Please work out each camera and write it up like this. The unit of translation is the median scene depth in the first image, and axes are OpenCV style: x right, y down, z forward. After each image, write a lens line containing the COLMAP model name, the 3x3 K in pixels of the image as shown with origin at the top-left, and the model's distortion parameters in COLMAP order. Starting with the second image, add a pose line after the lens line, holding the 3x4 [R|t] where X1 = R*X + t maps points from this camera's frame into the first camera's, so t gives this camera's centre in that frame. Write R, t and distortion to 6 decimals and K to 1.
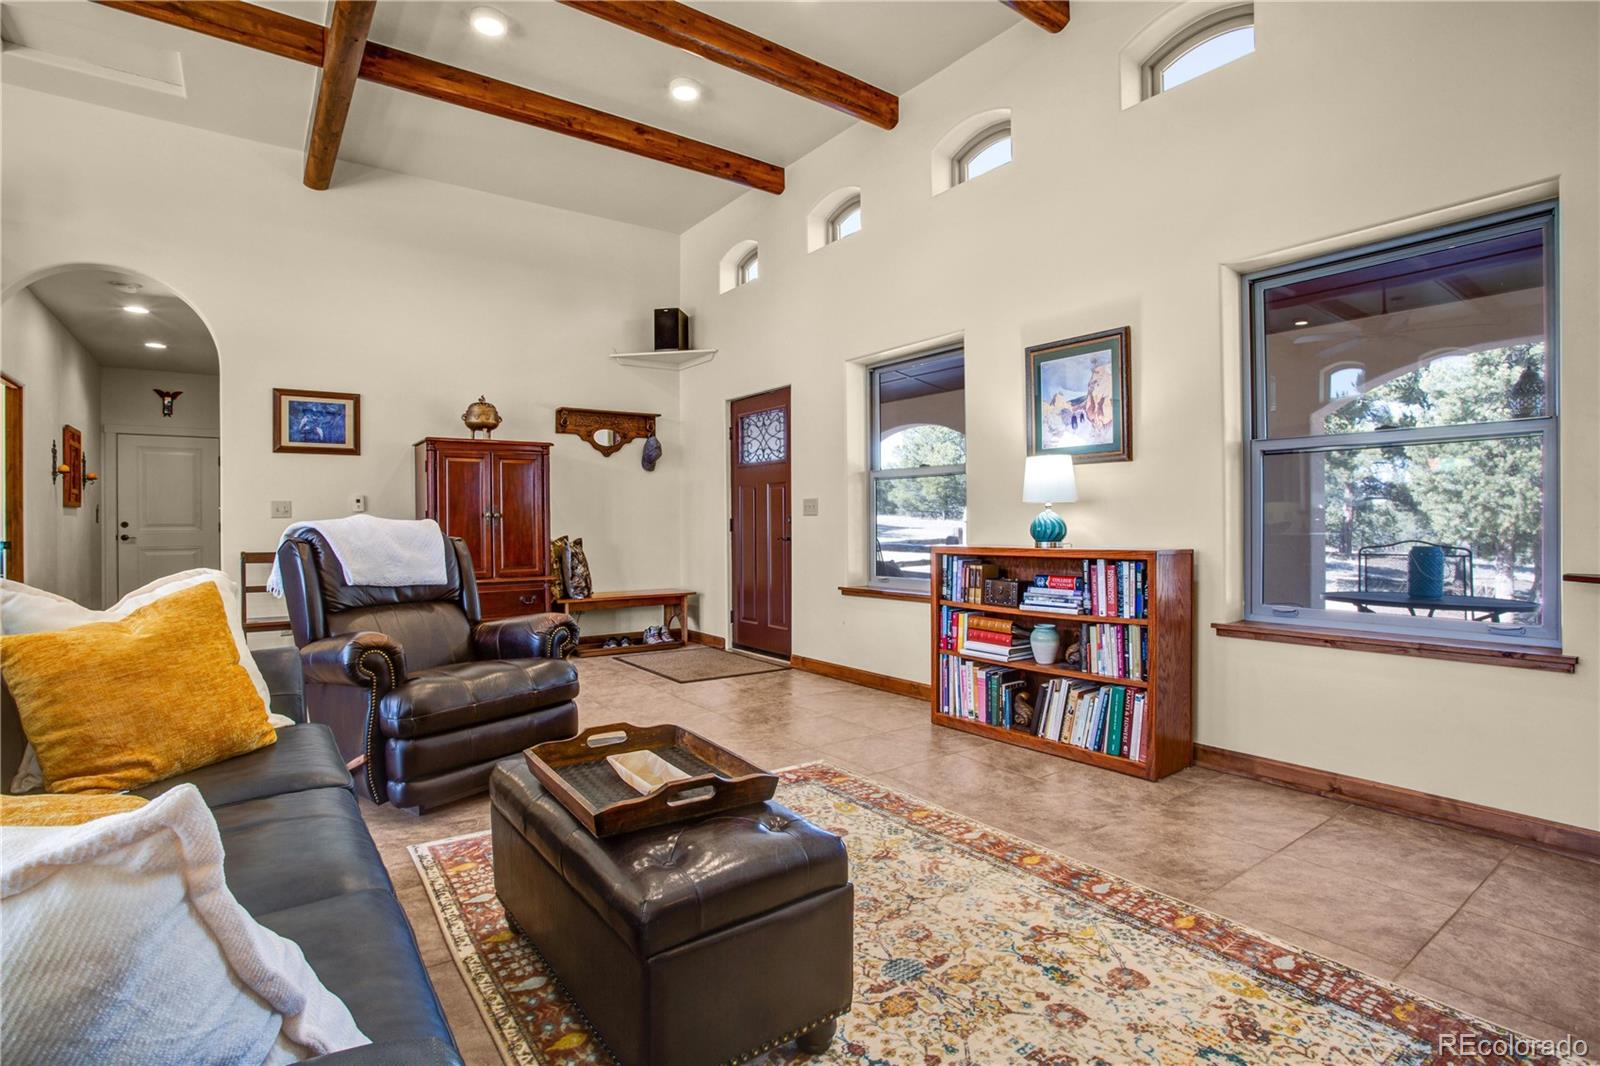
lens RADIAL K [[782.4, 0, 798.9], [0, 782.4, 523.8], [0, 0, 1]] dist [-0.065534, 0.023751]
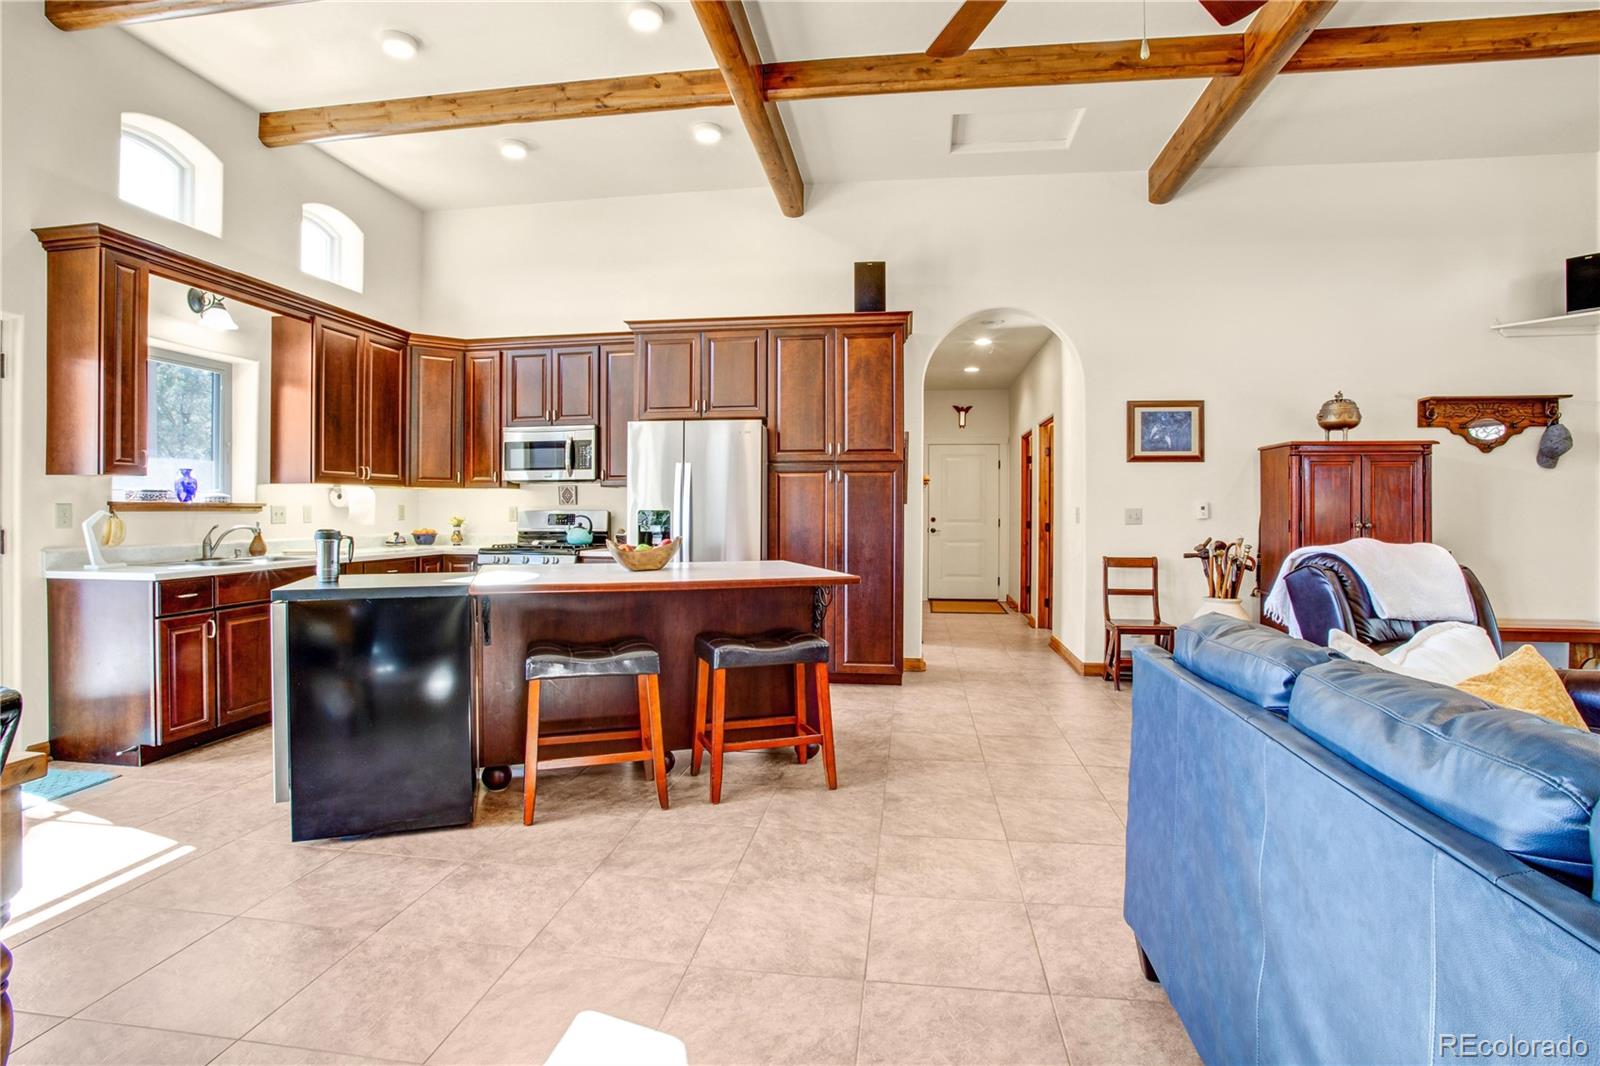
lens RADIAL K [[792.0, 0, 810.2], [0, 792.0, 514.1], [0, 0, 1]] dist [-0.070256, 0.034021]
pose [[0.729985, 0.014317, -0.683313, -0.366408], [-0.010713, 0.999897, 0.009506, -0.037542], [0.683379, 0.000381, 0.730063, -0.118526]]
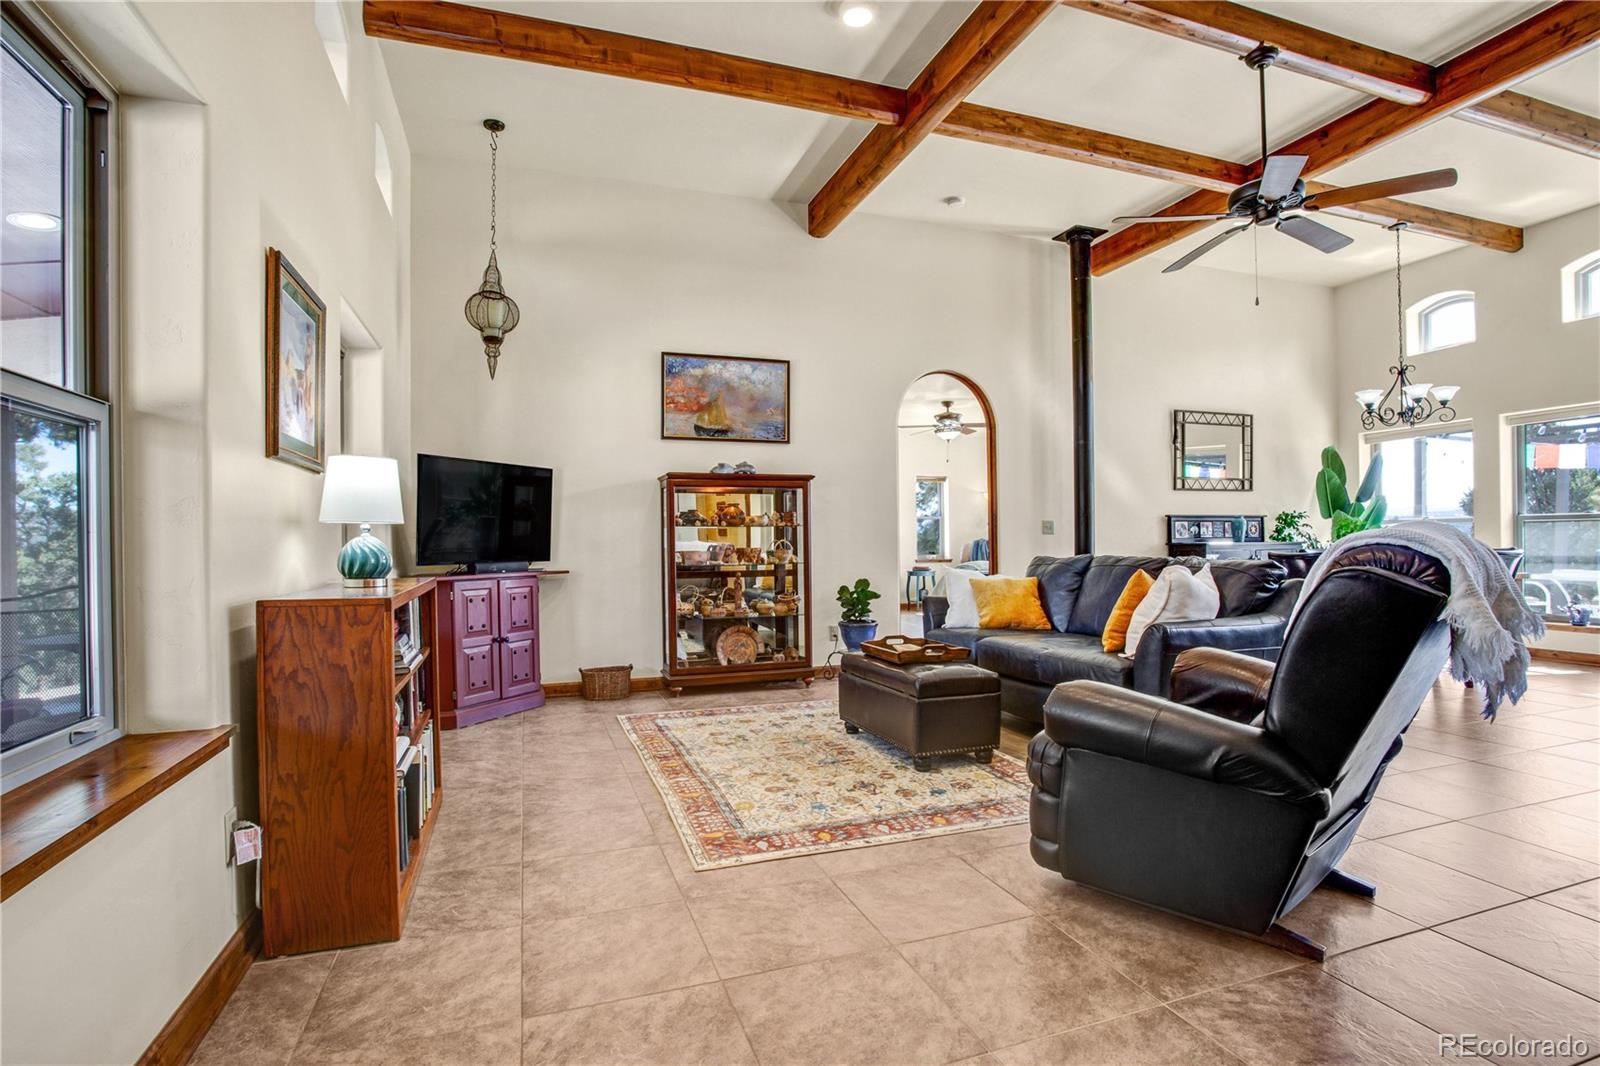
lens RADIAL K [[781.4, 0, 795.1], [0, 781.4, 548.0], [0, 0, 1]] dist [-0.050044, 0.001576]
pose [[-0.955353, 0.015781, 0.295045, -0.246333], [0.018316, 0.999815, 0.005831, -0.001252], [-0.294899, 0.010975, -0.955465, 1.483255]]
